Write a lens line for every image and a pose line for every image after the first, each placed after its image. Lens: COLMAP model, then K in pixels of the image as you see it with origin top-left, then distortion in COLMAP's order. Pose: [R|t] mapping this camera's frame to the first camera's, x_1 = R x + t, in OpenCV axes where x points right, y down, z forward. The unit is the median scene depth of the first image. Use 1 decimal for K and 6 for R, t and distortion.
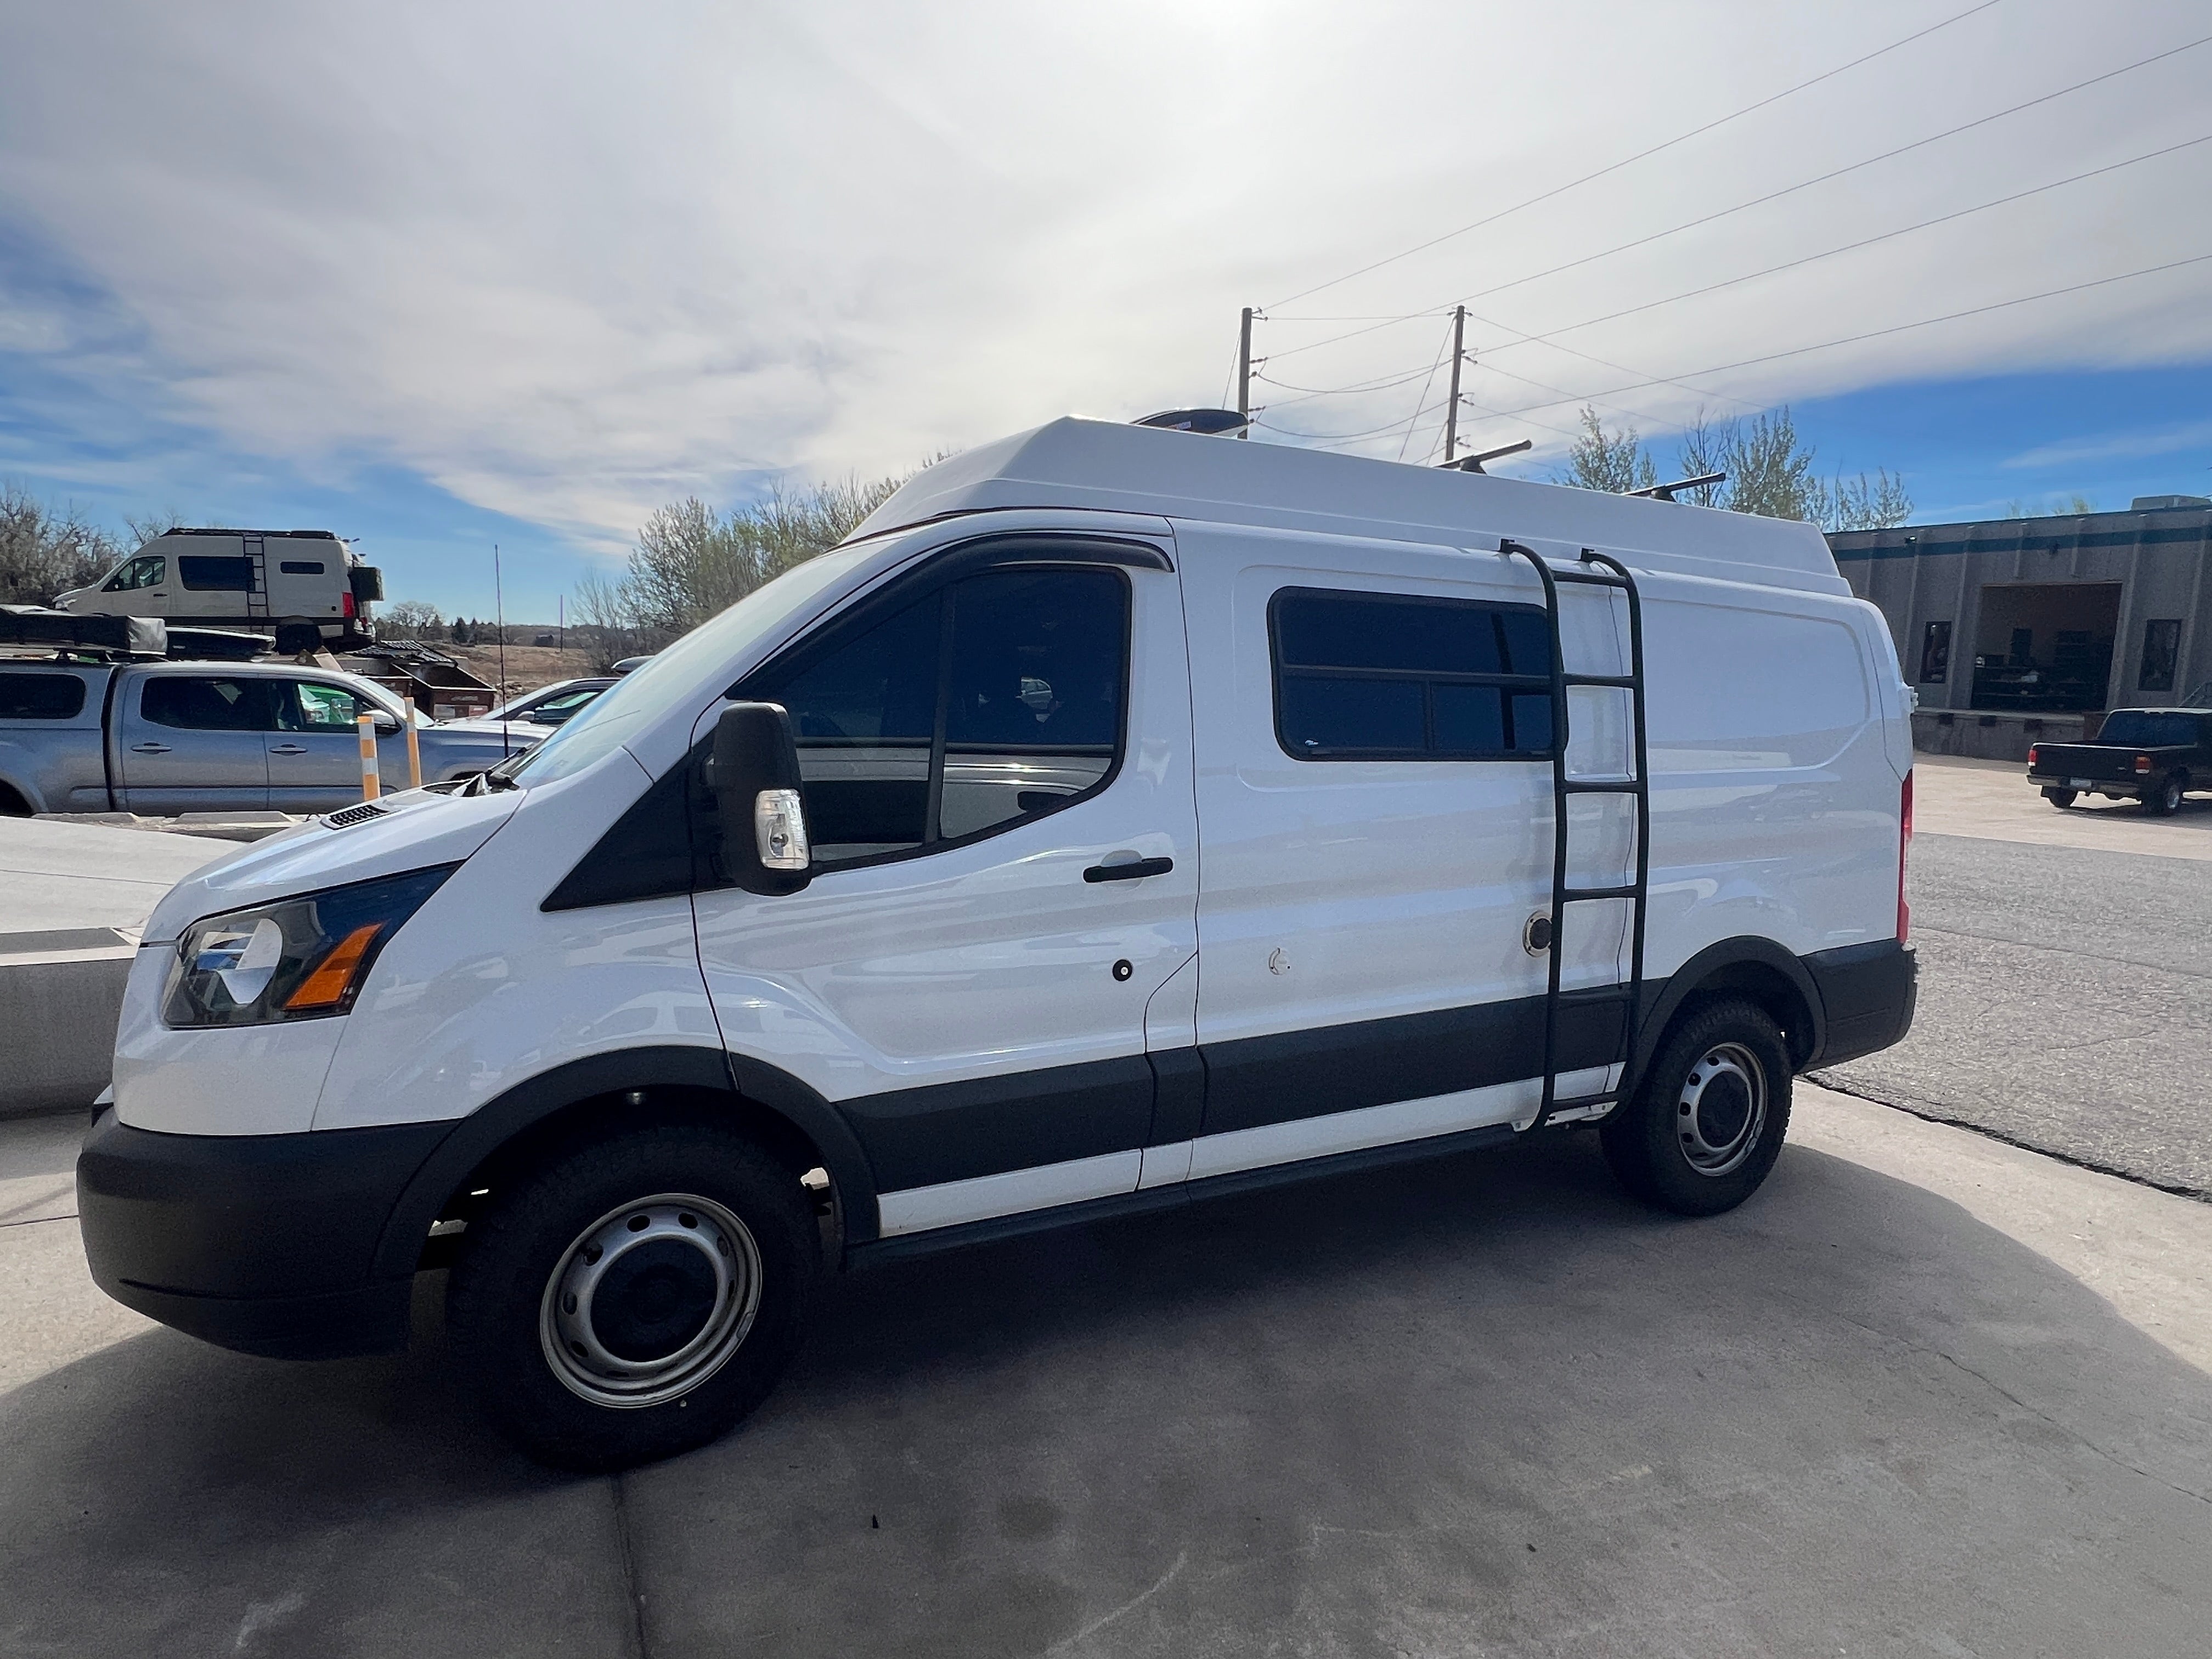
lens RADIAL K [[1255.4, 0, 1111.7], [0, 1255.4, 815.0], [0, 0, 1]] dist [0.000417, -0.000805]
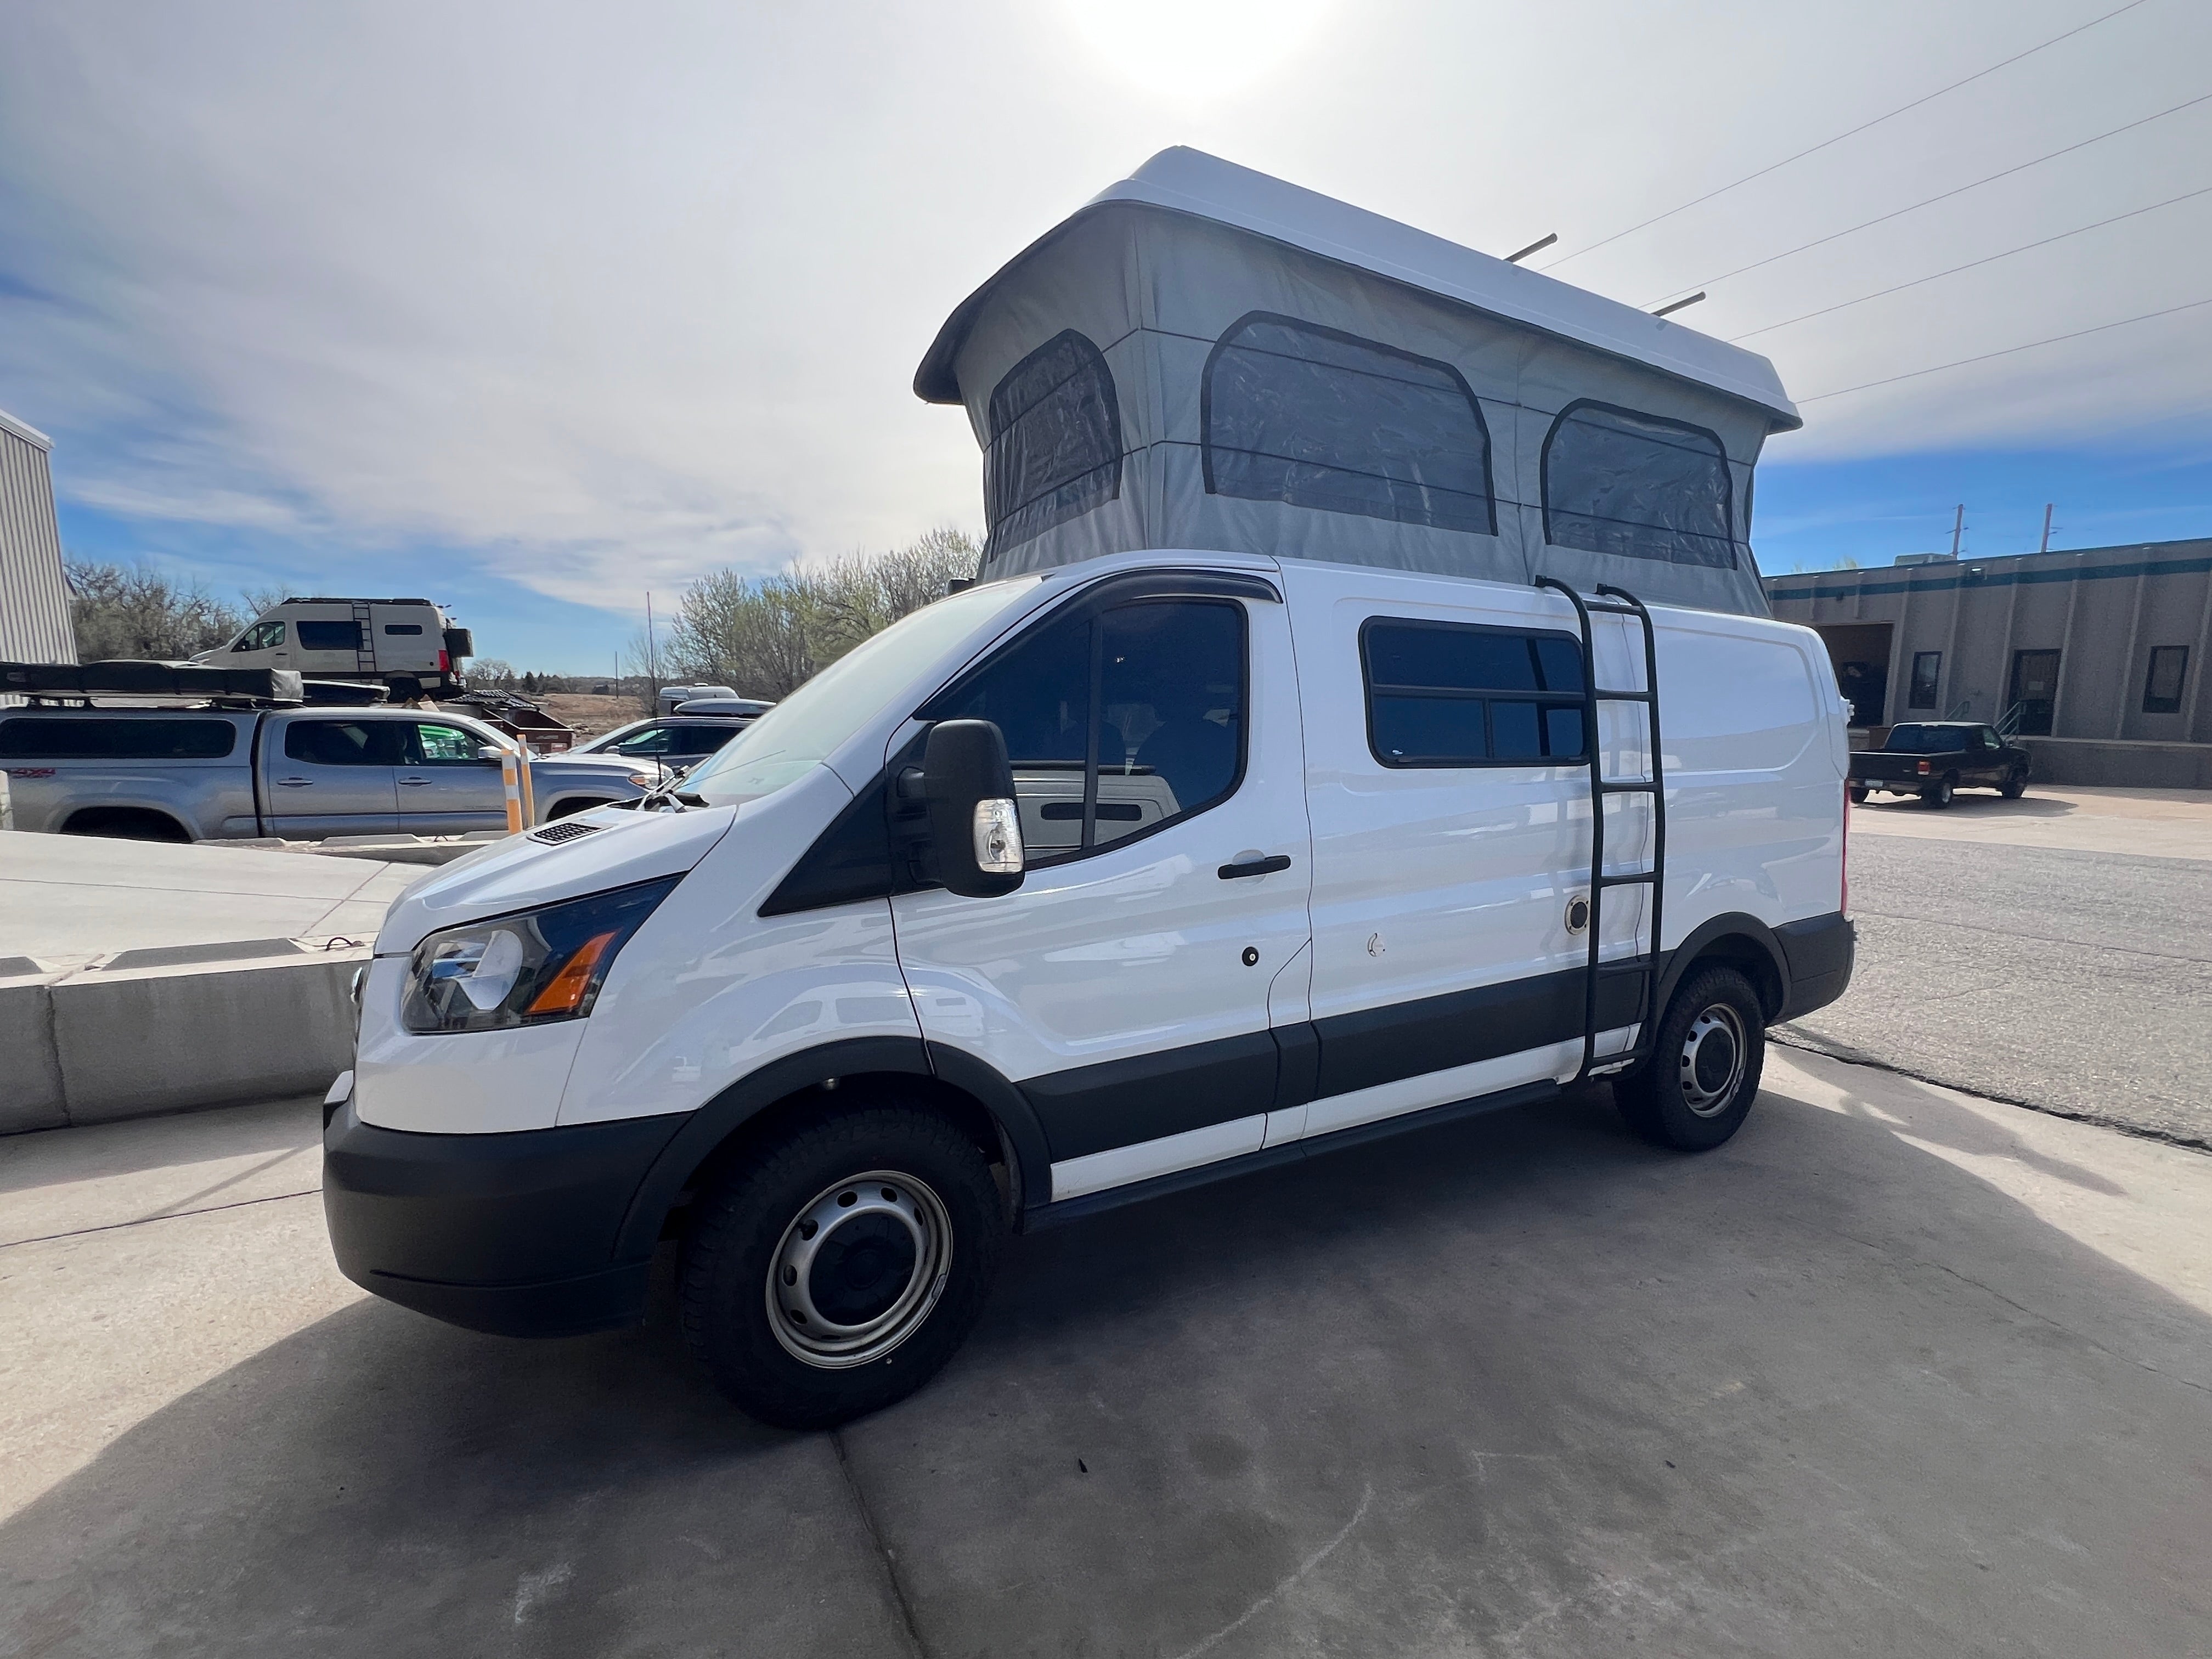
lens RADIAL K [[1025.7, 0, 1113.1], [0, 1025.7, 826.7], [0, 0, 1]] dist [-0.002556, 0.001628]
pose [[0.999130, -0.020107, 0.036526, -0.138985], [0.020041, 0.999797, 0.002149, 0.002708], [-0.036561, -0.001415, 0.999330, 0.079993]]
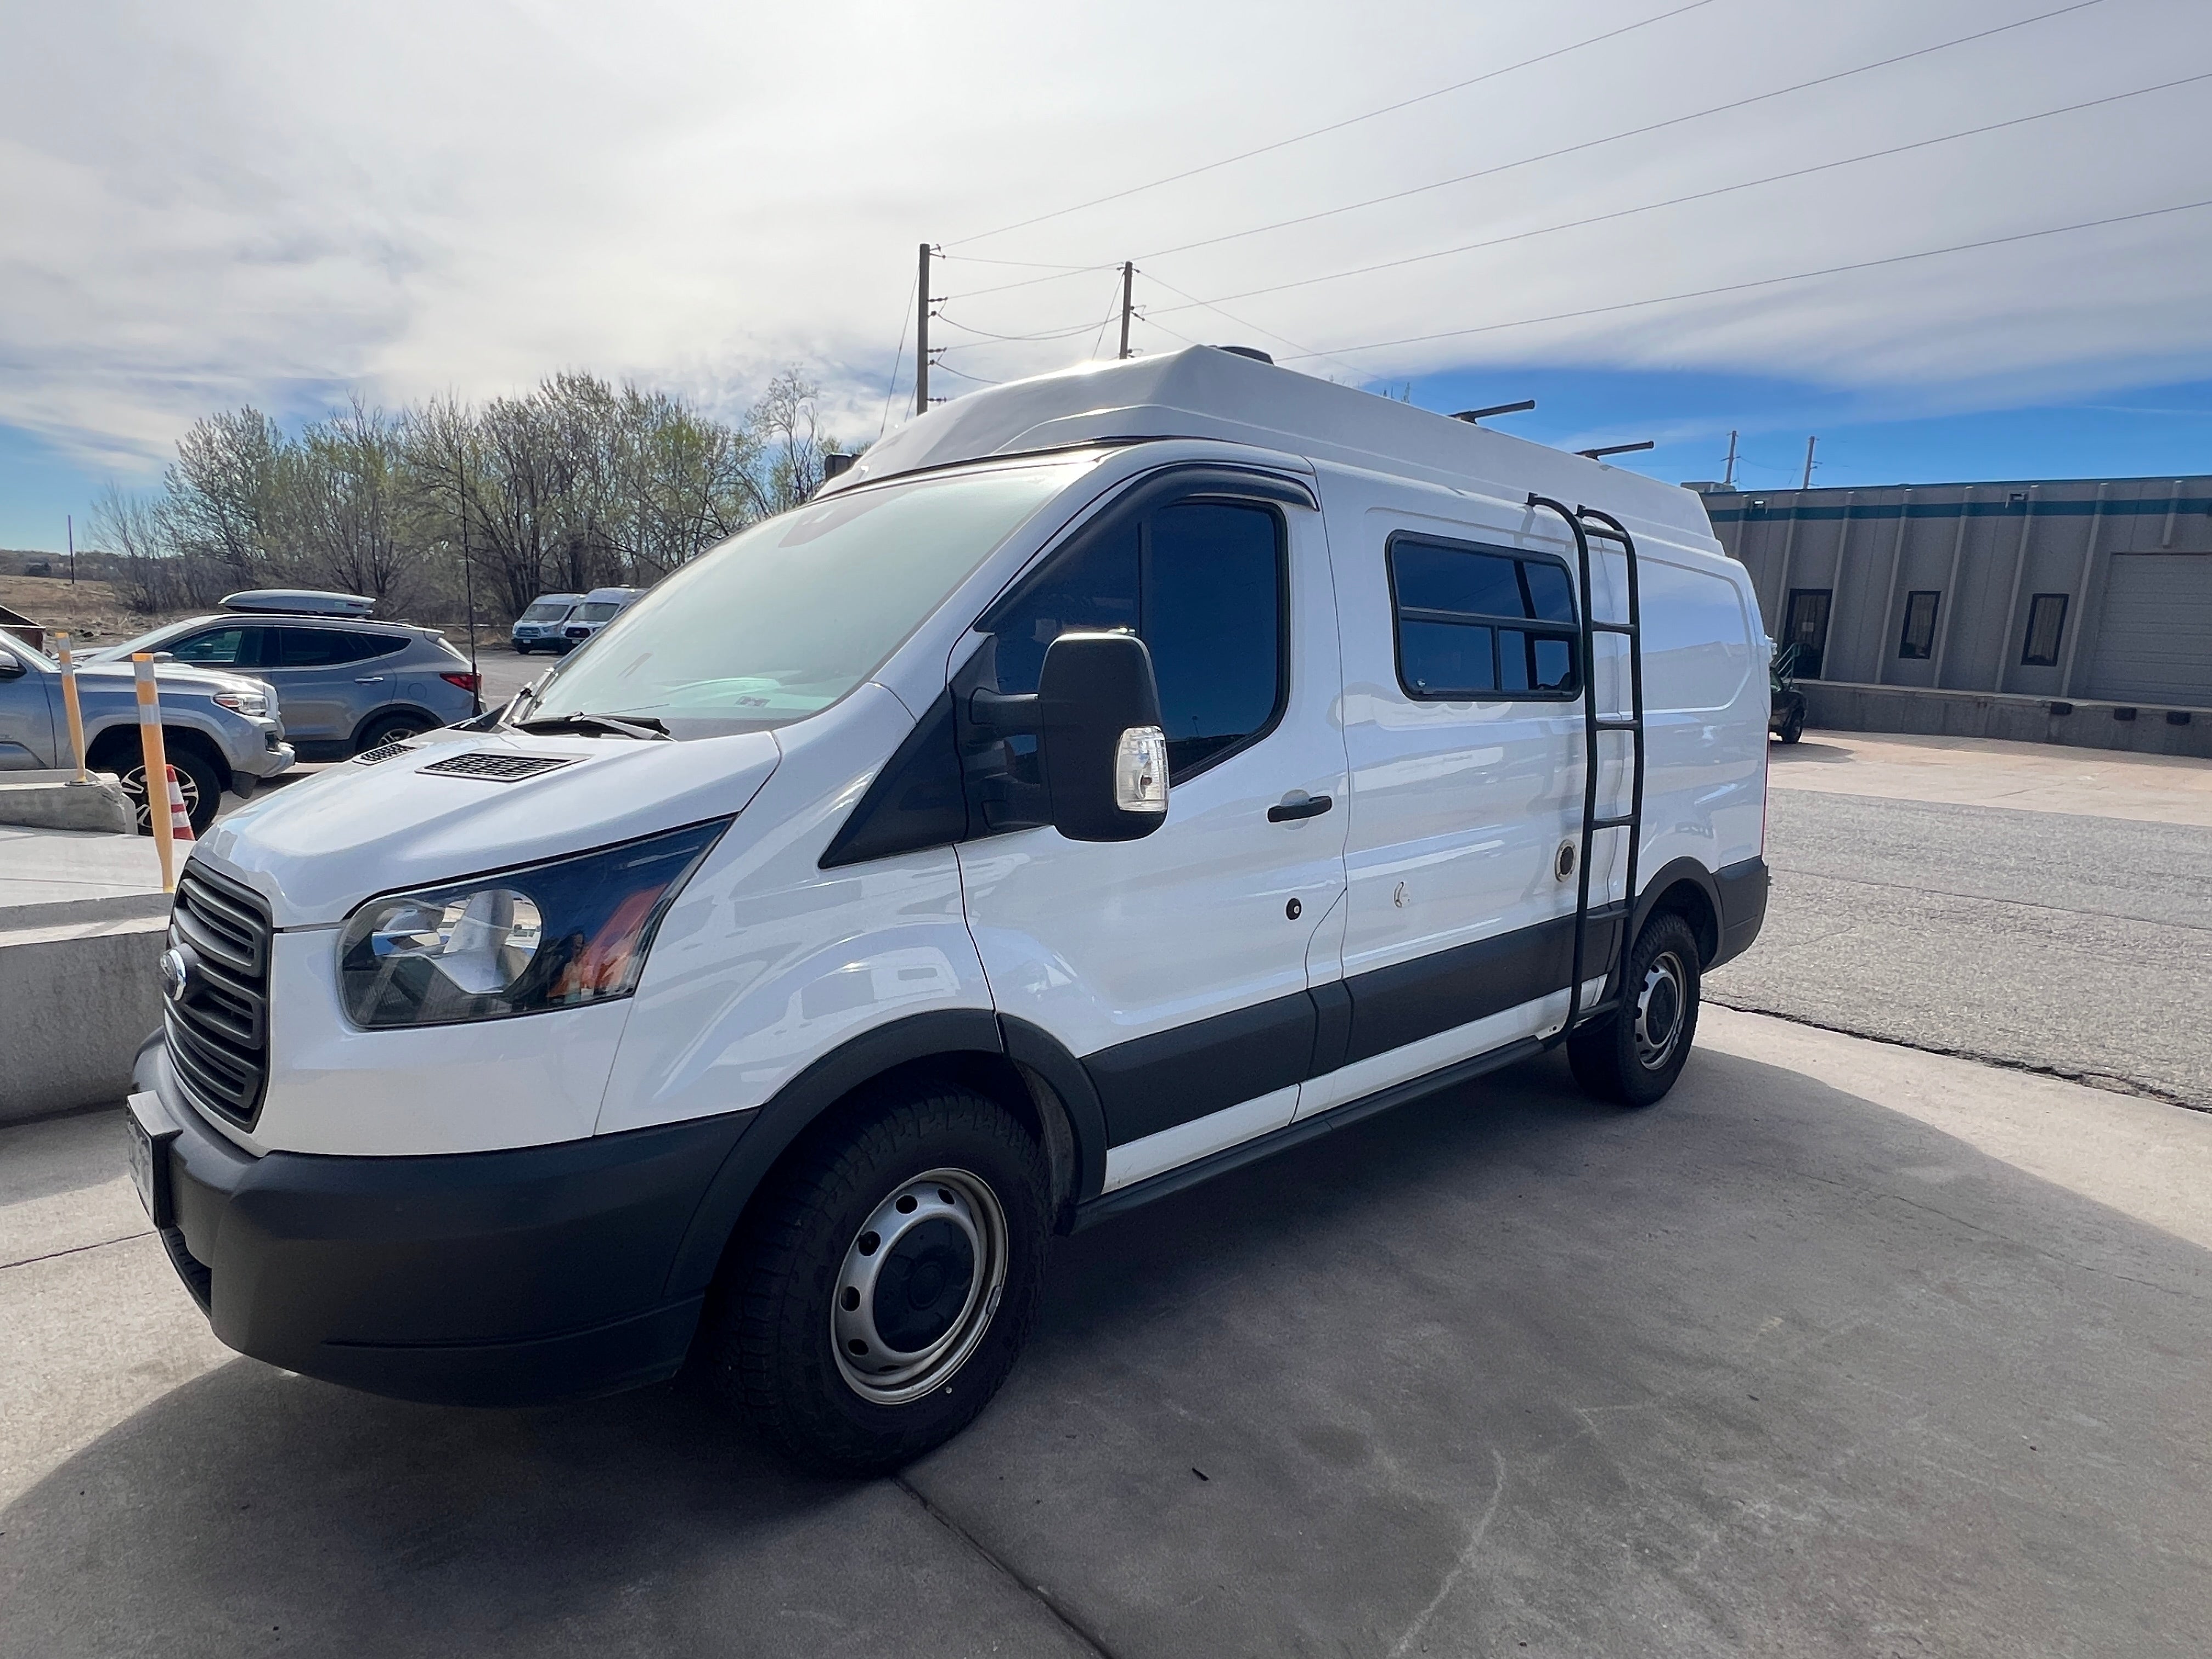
lens RADIAL K [[1255.4, 0, 1107.5], [0, 1255.4, 823.7], [0, 0, 1]] dist [0.000417, -0.000805]
pose [[0.961887, -0.028687, 0.271937, -0.386757], [0.016051, 0.998690, 0.048577, 0.004268], [-0.272974, -0.042360, 0.961088, 0.073281]]
